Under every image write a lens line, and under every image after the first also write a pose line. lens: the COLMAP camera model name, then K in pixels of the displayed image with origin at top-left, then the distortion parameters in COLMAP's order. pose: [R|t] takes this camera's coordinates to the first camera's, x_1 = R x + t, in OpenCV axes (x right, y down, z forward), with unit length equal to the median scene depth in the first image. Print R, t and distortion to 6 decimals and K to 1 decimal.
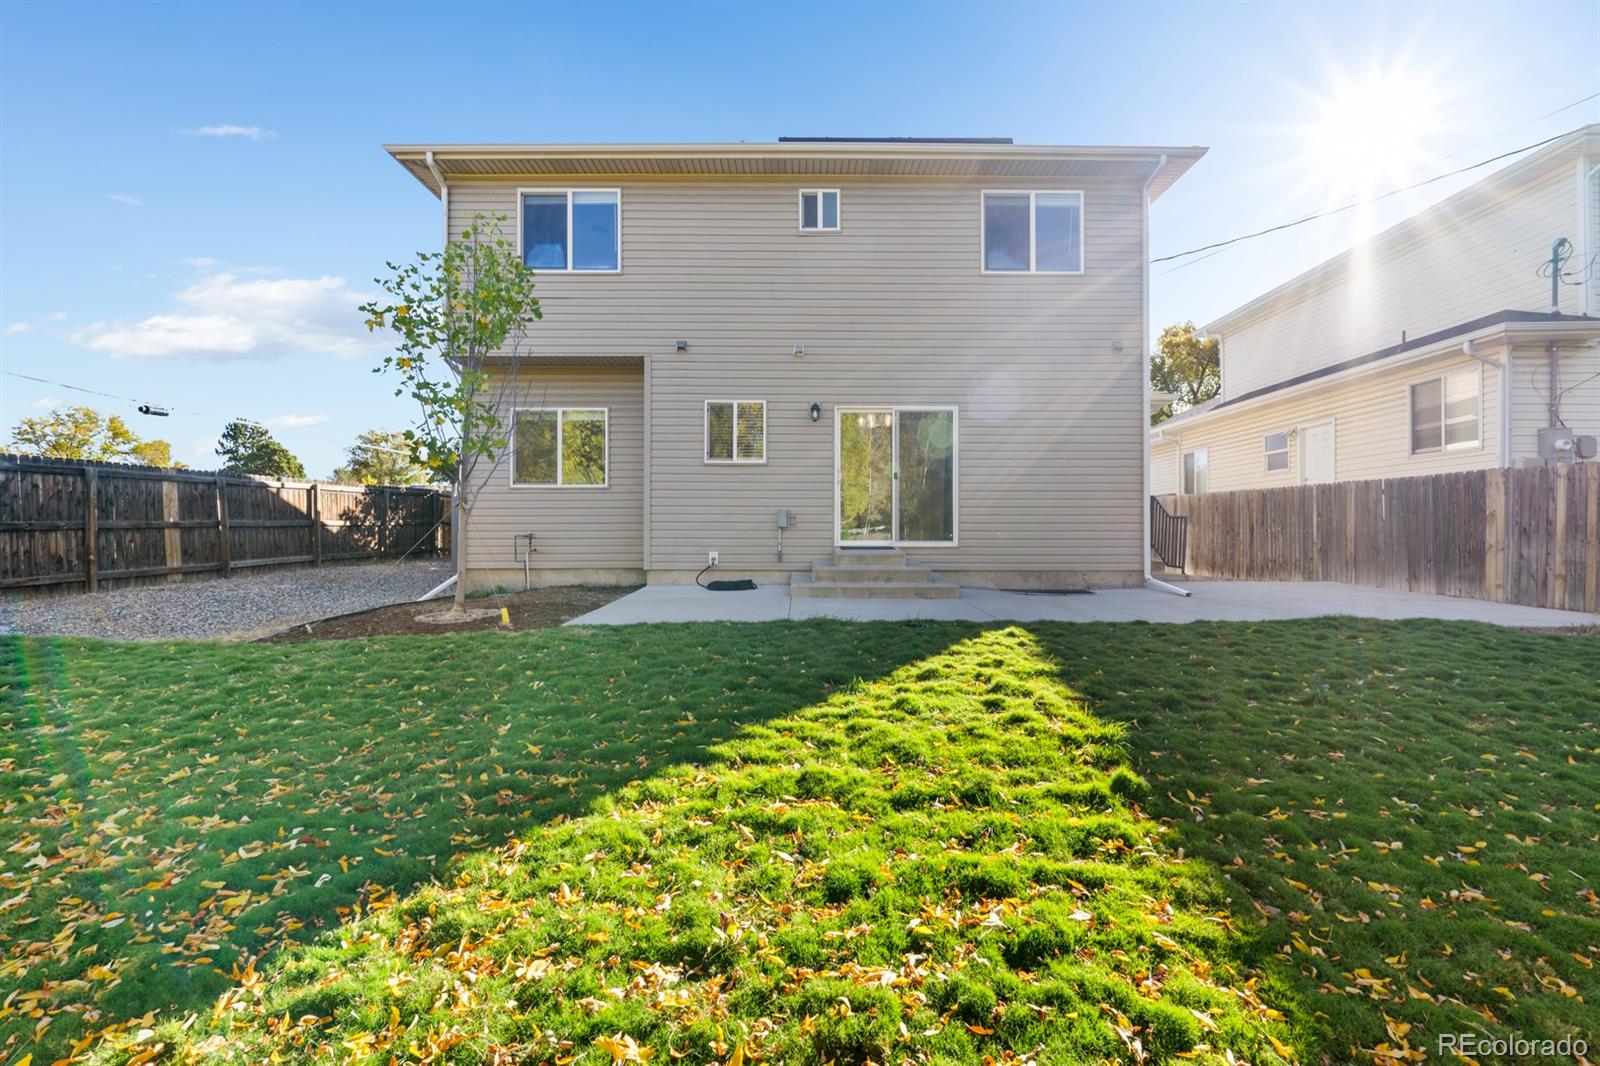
lens RADIAL K [[712.5, 0, 803.7], [0, 712.5, 528.6], [0, 0, 1]] dist [-0.002518, -0.000197]
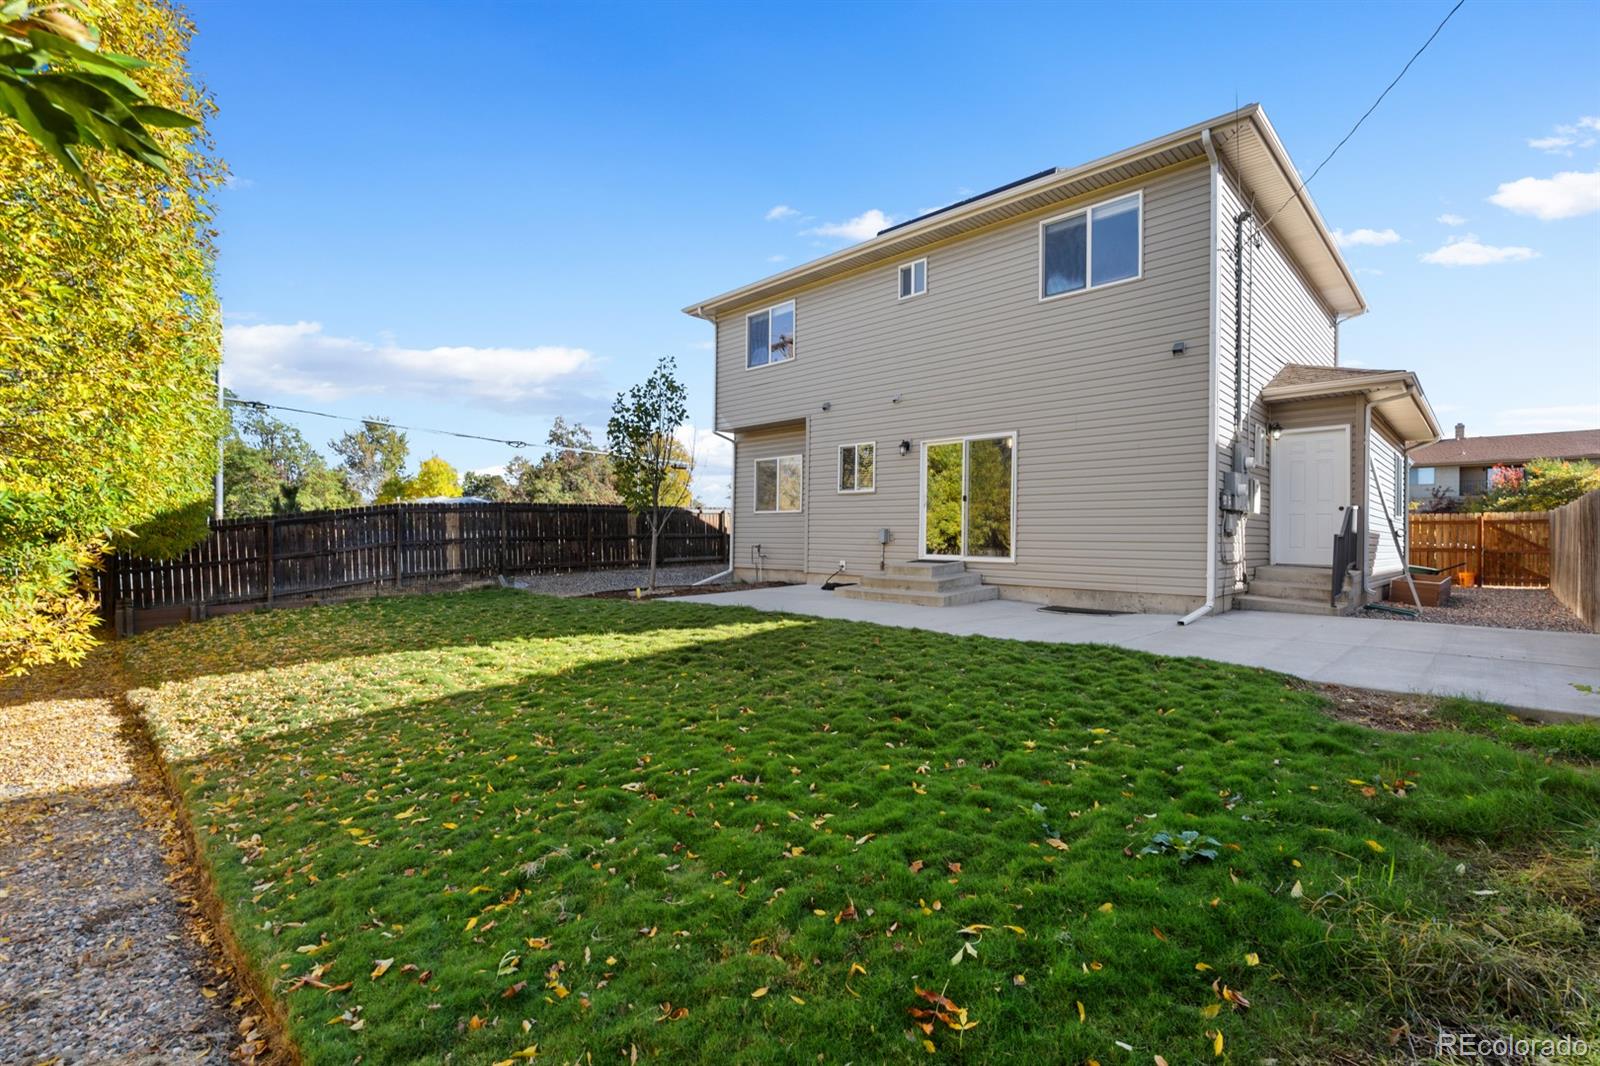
lens RADIAL K [[712.5, 0, 801.4], [0, 712.5, 541.1], [0, 0, 1]] dist [-0.002518, -0.000197]
pose [[0.709346, 0.013207, -0.704736, 0.742723], [-0.015996, 0.999869, 0.002638, -0.005353], [0.704679, 0.009402, 0.709464, 0.018267]]
